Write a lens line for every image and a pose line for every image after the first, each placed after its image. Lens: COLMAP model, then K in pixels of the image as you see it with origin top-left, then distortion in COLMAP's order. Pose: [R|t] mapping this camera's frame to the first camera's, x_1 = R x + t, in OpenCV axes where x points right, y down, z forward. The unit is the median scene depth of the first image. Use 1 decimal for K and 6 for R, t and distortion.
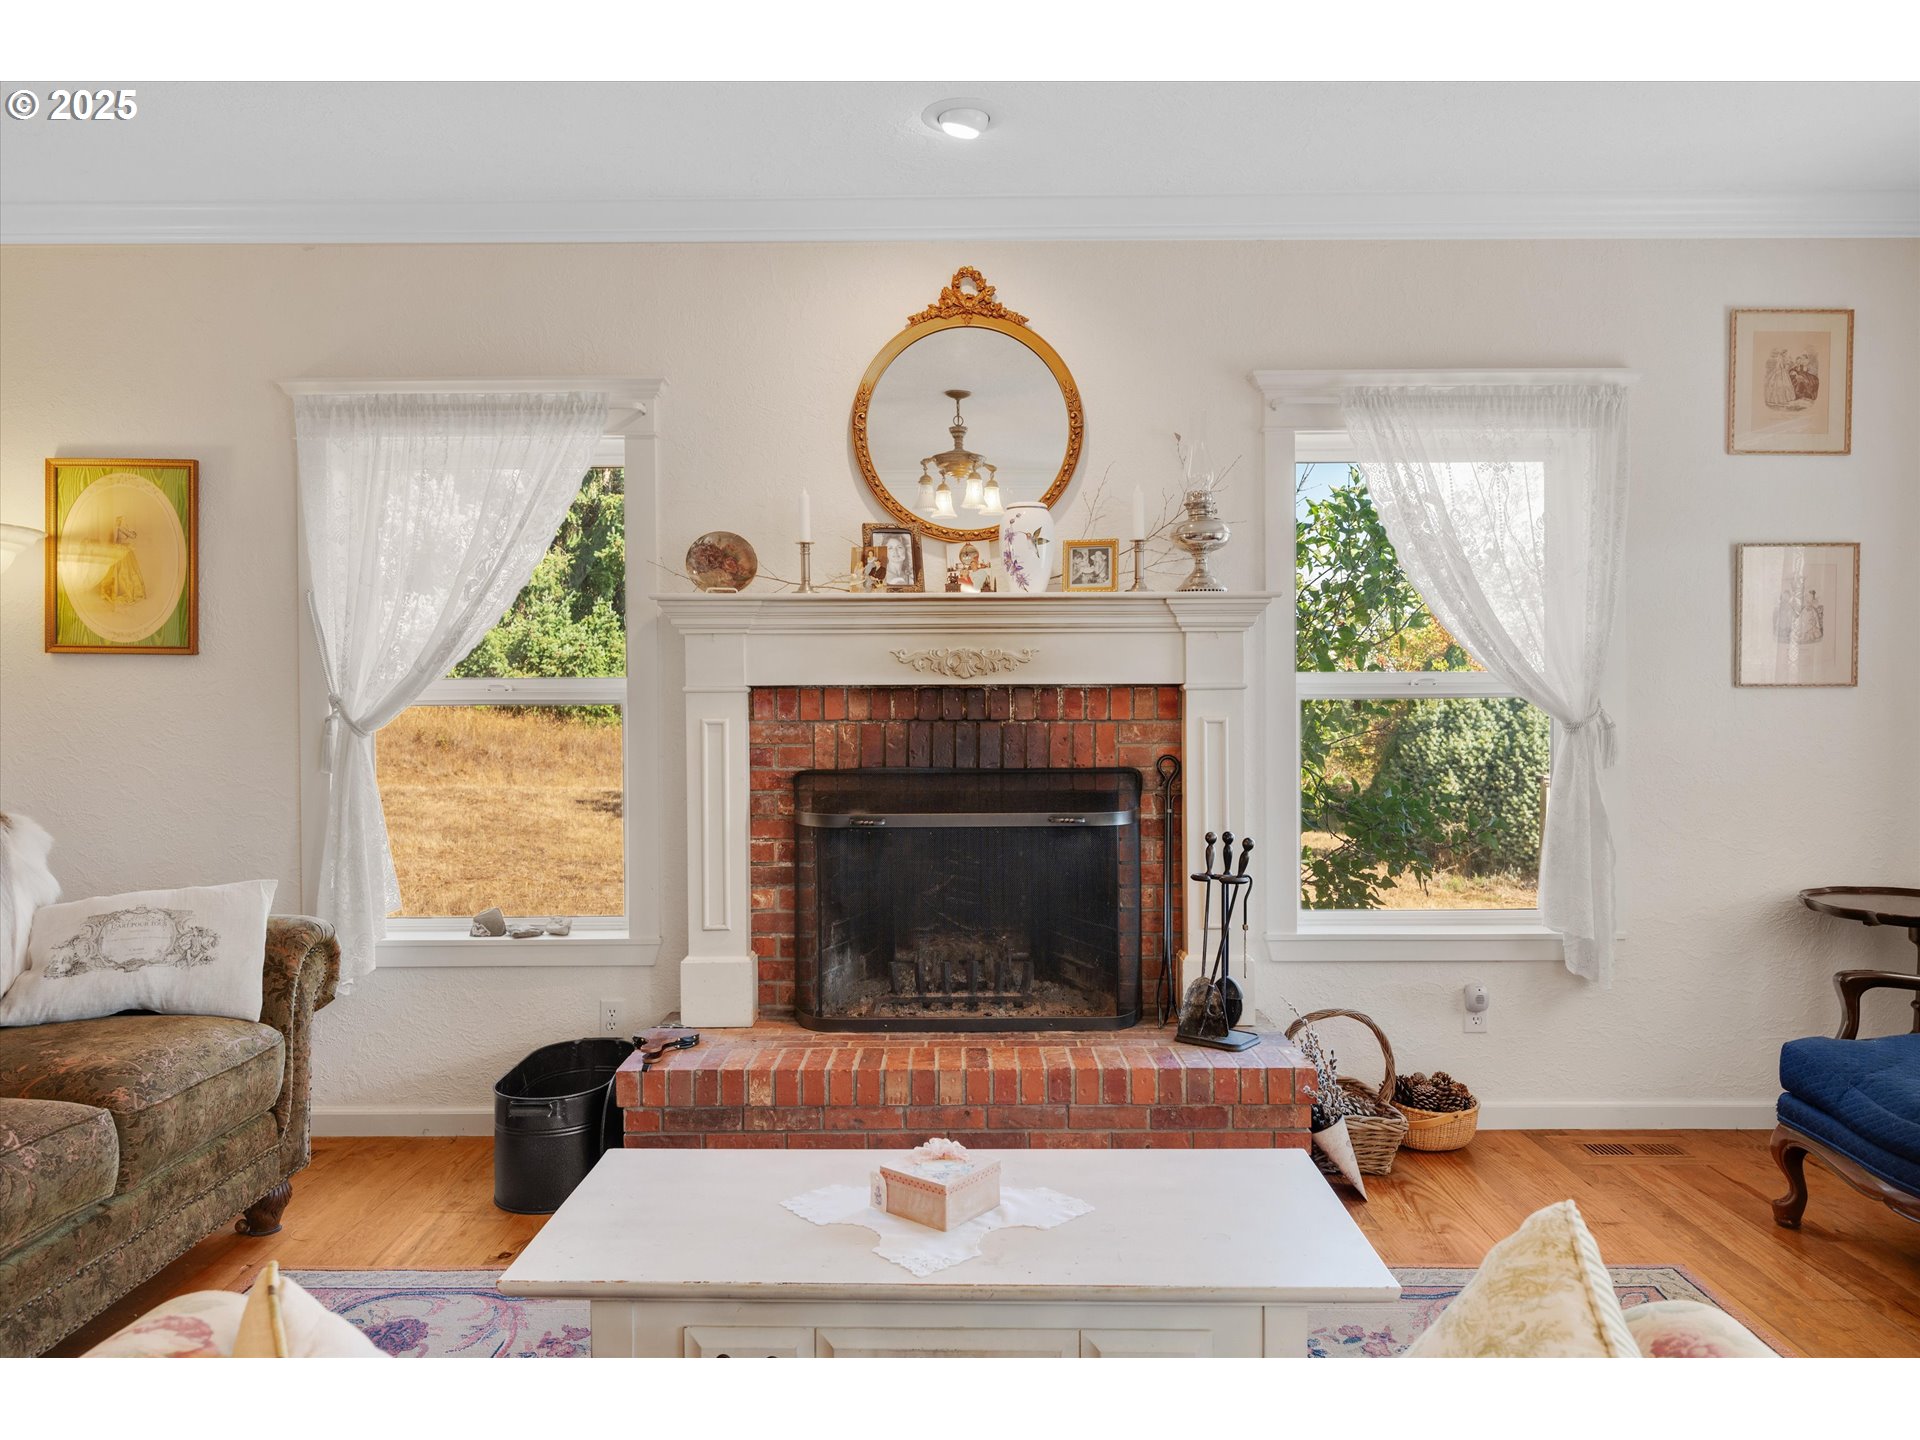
lens RADIAL K [[1281.0, 0, 962.2], [0, 1281.0, 727.2], [0, 0, 1]] dist [-0.006445, -0.000719]
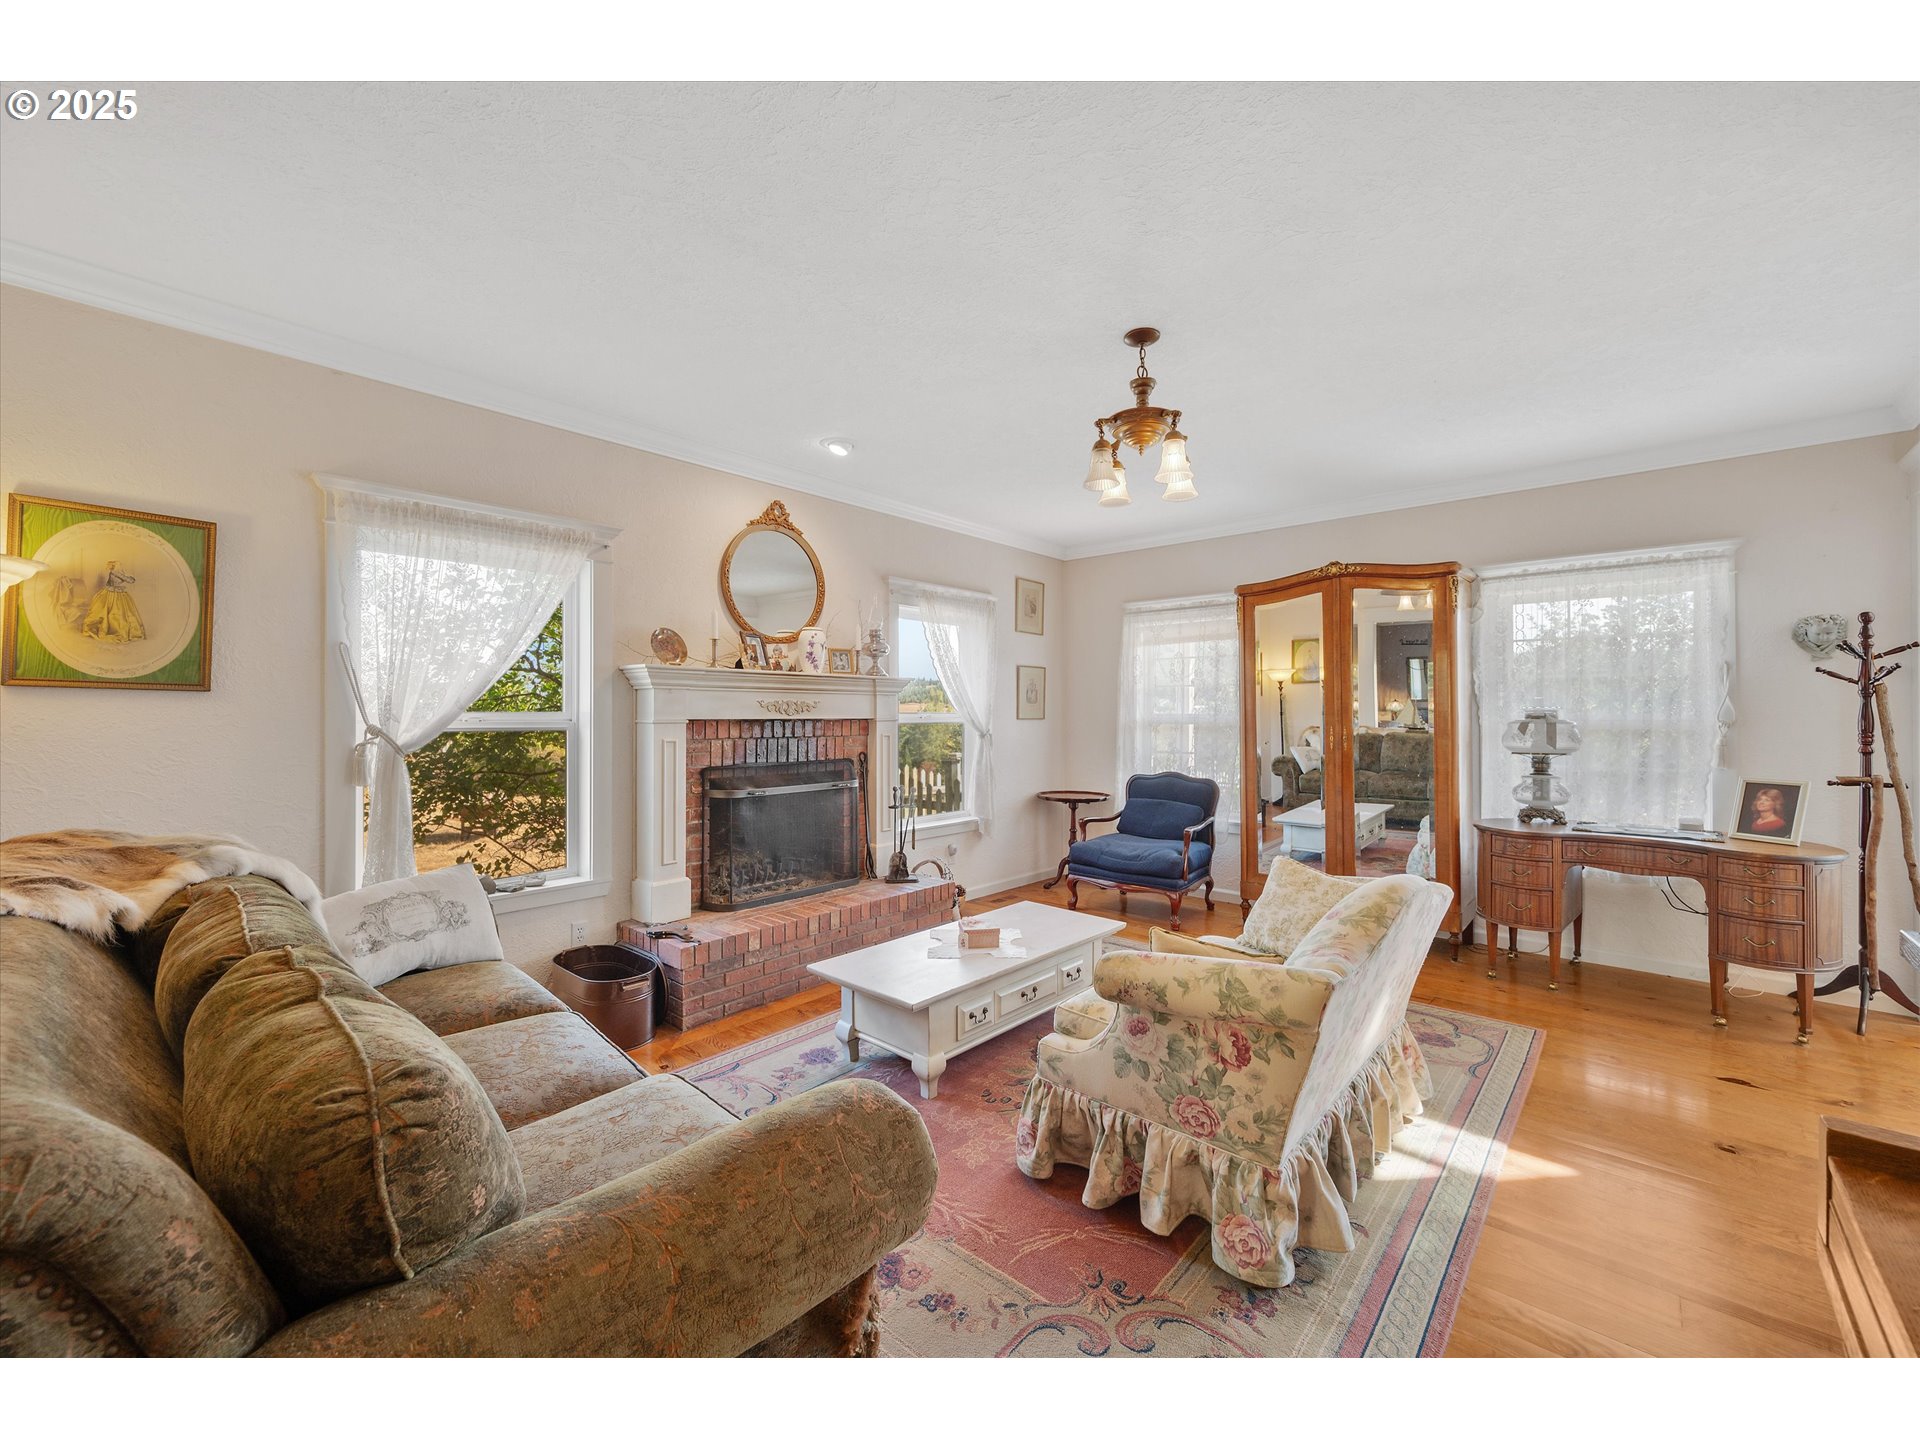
lens RADIAL K [[765.8, 0, 960.3], [0, 765.8, 713.6], [0, 0, 1]] dist [-0.013575, 0.000642]
pose [[0.658540, 0.005661, 0.752525, -0.682191], [0.011092, 0.999790, -0.017228, -0.017737], [-0.752464, 0.019692, 0.658339, 0.046116]]
